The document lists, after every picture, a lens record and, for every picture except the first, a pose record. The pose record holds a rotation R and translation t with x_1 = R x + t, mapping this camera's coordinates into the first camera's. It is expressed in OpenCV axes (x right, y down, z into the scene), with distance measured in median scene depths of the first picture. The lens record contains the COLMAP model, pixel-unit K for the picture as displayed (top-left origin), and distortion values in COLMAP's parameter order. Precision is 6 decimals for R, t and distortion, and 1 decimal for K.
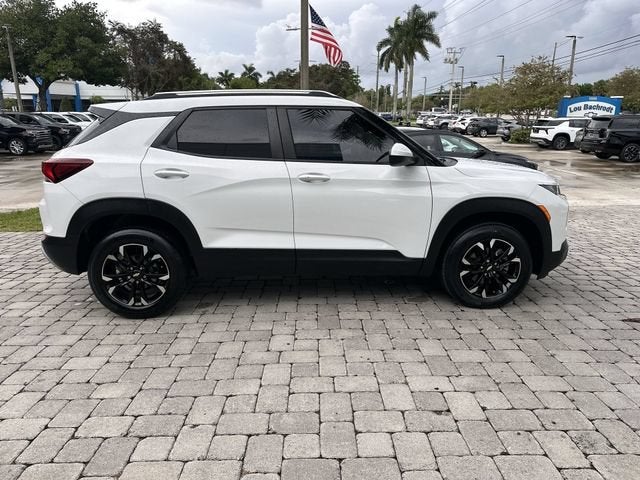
lens RADIAL K [[450.1, 0, 318.3], [0, 450.1, 237.7], [0, 0, 1]] dist [0.035203, -0.049676]
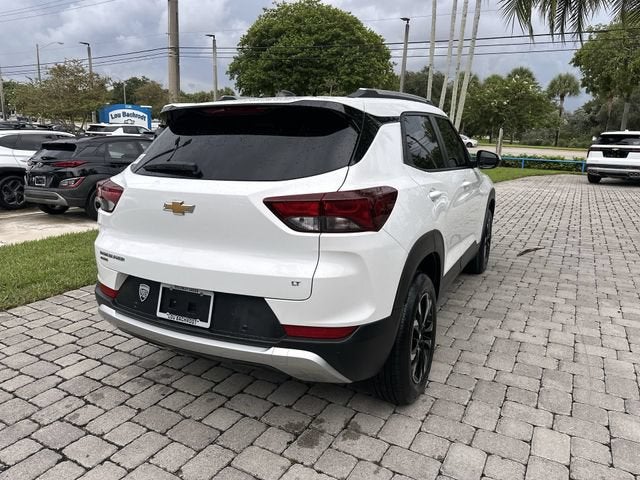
lens RADIAL K [[451.9, 0, 316.2], [0, 451.9, 239.2], [0, 0, 1]] dist [0.003513, -0.002853]
pose [[0.510302, -0.182670, 0.840371, -1.046220], [0.188669, 0.977155, 0.097837, -0.172565], [-0.839045, 0.108626, 0.533108, 0.715724]]
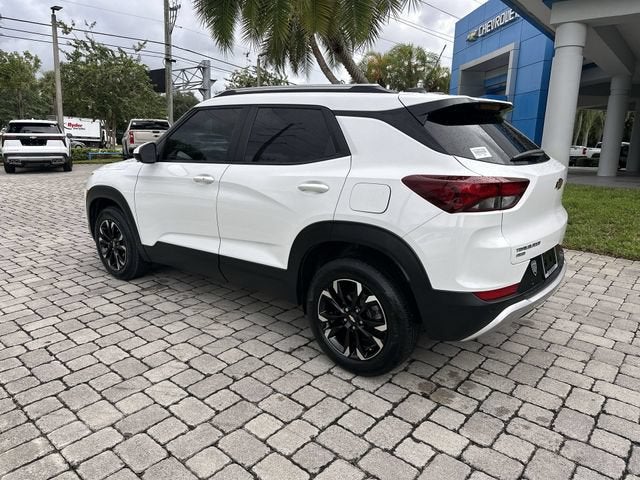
lens RADIAL K [[450.8, 0, 318.3], [0, 450.8, 232.3], [0, 0, 1]] dist [0.031254, -0.041456]
pose [[-0.741687, -0.150136, 0.653727, -0.856763], [0.146101, 0.915065, 0.375914, -0.460571], [-0.654641, 0.374321, -0.656757, 1.962362]]
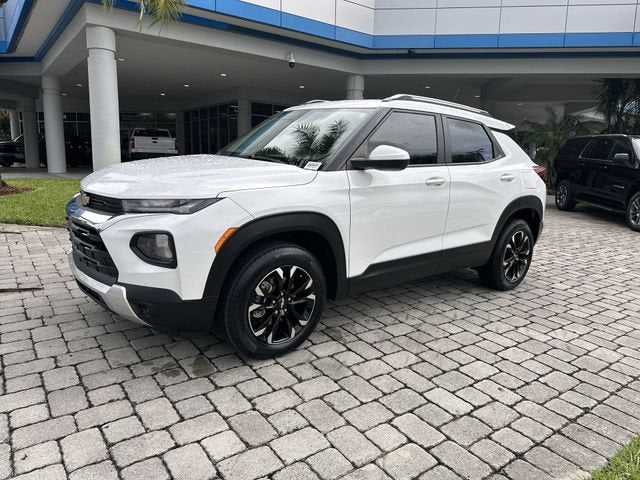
lens RADIAL K [[450.1, 0, 318.3], [0, 450.1, 237.7], [0, 0, 1]] dist [0.035203, -0.049676]
pose [[-0.815298, 0.072125, -0.574532, 0.745385], [-0.179241, 0.912043, 0.368849, -0.445879], [0.550602, 0.403702, -0.730659, 2.080425]]
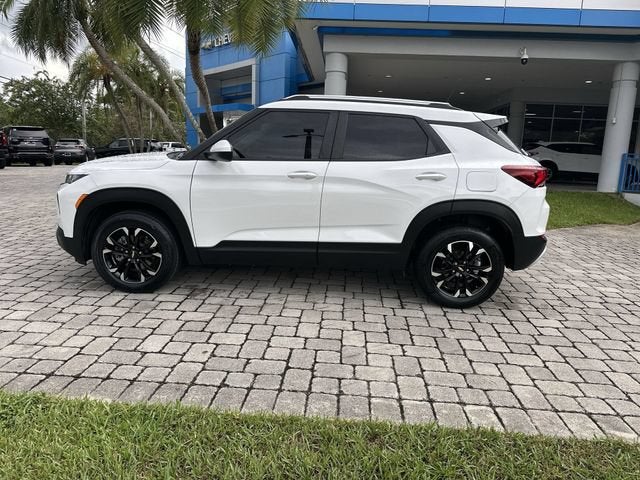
lens RADIAL K [[445.6, 0, 320.0], [0, 445.6, 240.0], [0, 0, 1]] dist [0.077735, -0.114387]
pose [[-0.995630, -0.054620, 0.075744, -0.166847], [-0.016954, 0.903352, 0.428565, -0.548662], [-0.091831, 0.425408, -0.900331, 2.445819]]
